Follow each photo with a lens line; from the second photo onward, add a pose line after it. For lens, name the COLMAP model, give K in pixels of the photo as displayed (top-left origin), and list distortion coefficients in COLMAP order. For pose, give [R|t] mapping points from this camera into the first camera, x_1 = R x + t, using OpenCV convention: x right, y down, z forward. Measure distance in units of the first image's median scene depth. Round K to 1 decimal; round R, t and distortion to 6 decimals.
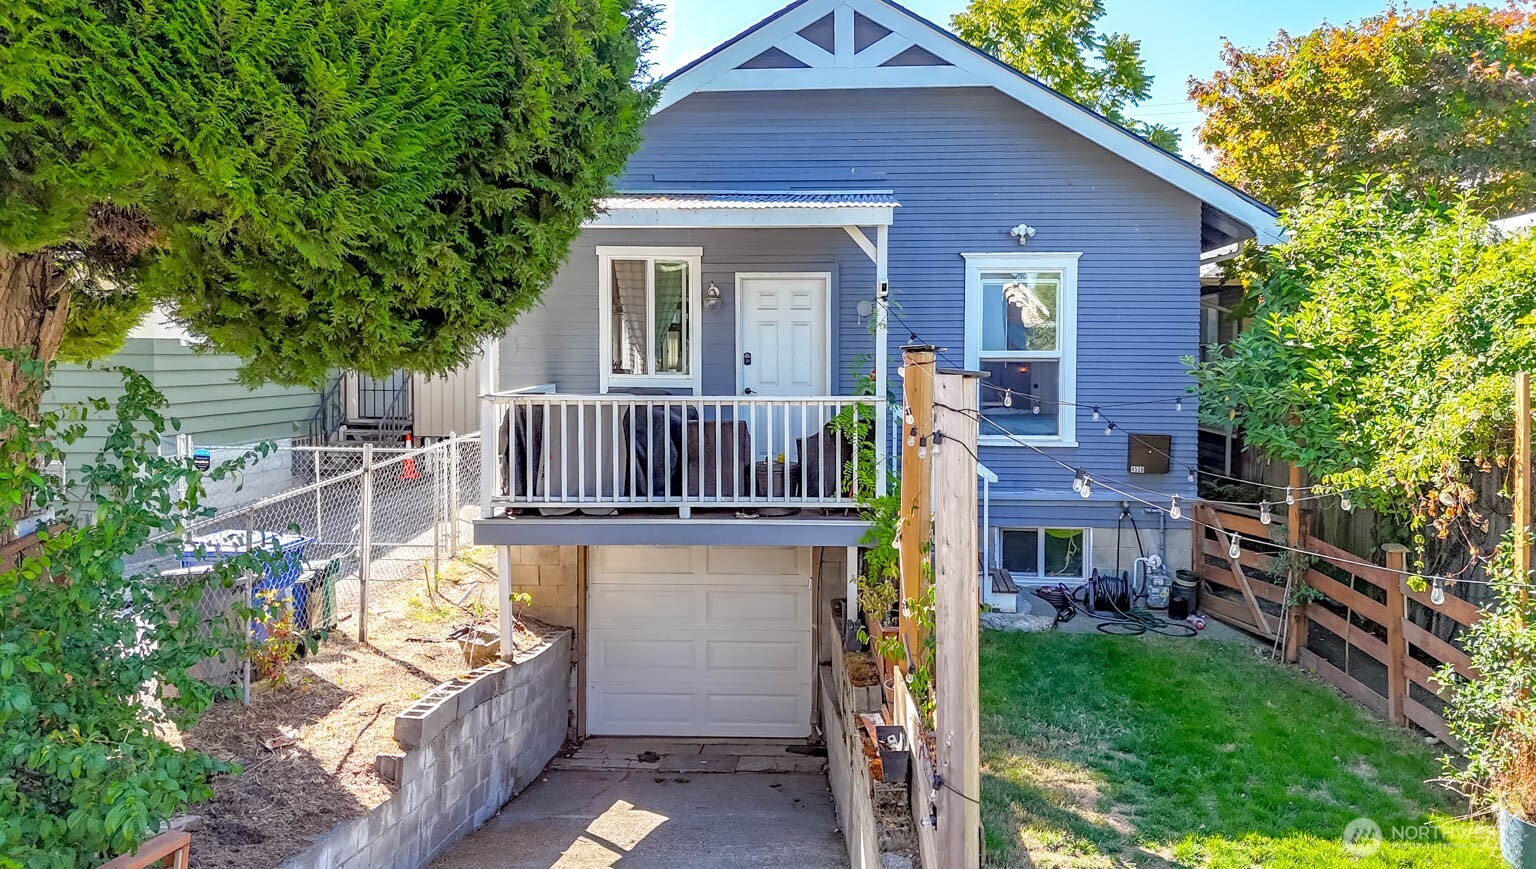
lens RADIAL K [[1107.6, 0, 768.0], [0, 1107.6, 434.5], [0, 0, 1]] dist [0.098173, -0.105246]
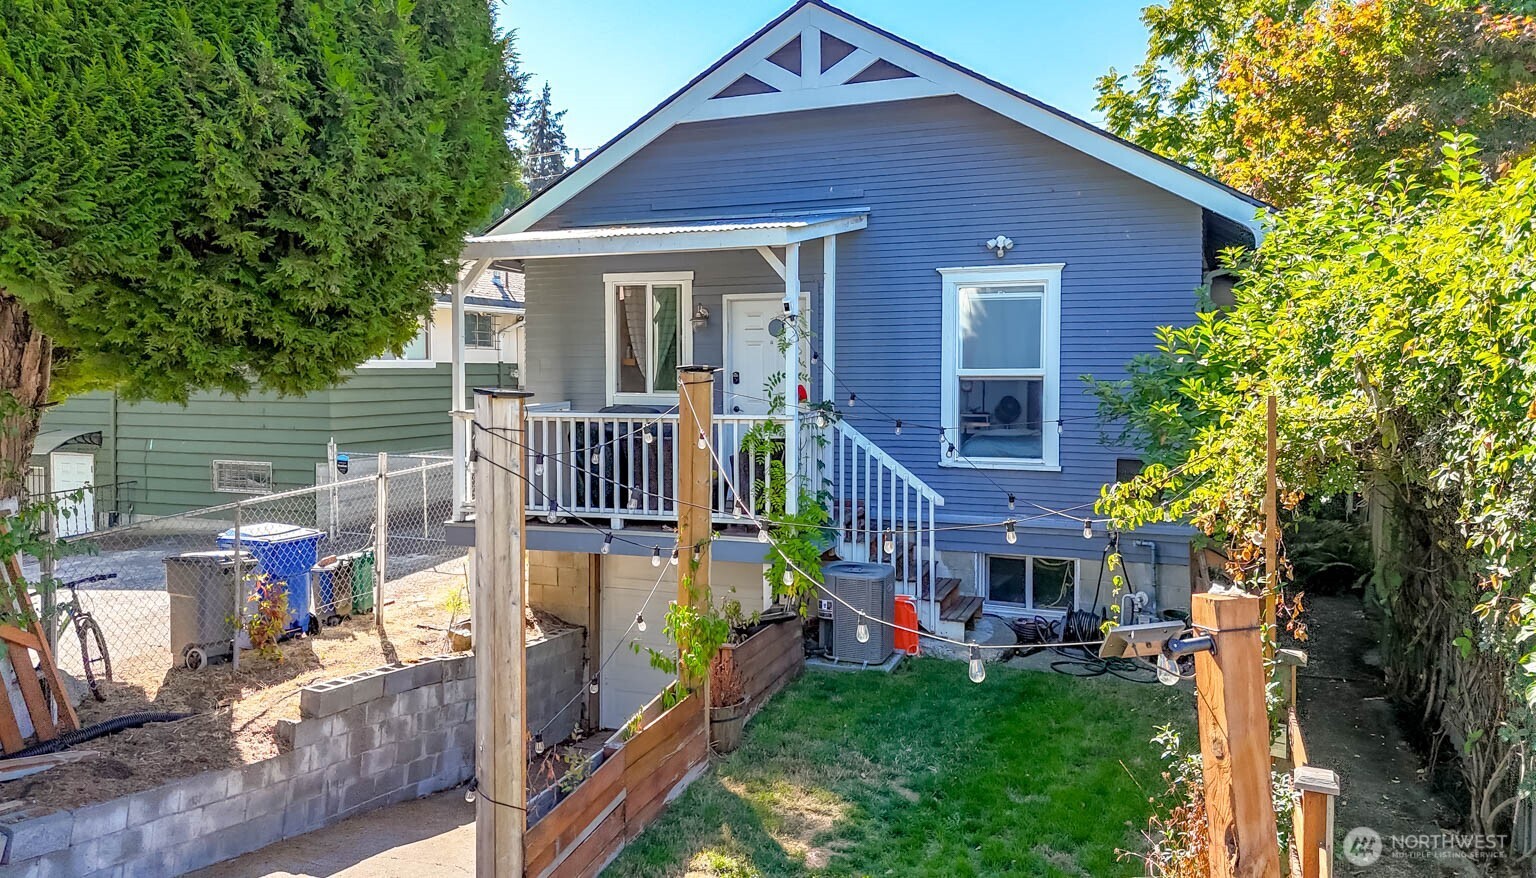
lens RADIAL K [[1087.4, 0, 765.4], [0, 1087.4, 450.2], [0, 0, 1]] dist [0.080040, -0.067018]
pose [[0.946529, 0.018213, -0.322104, 0.363335], [-0.018343, 0.999828, 0.002631, -0.004687], [0.322096, 0.003418, 0.946701, 0.056679]]
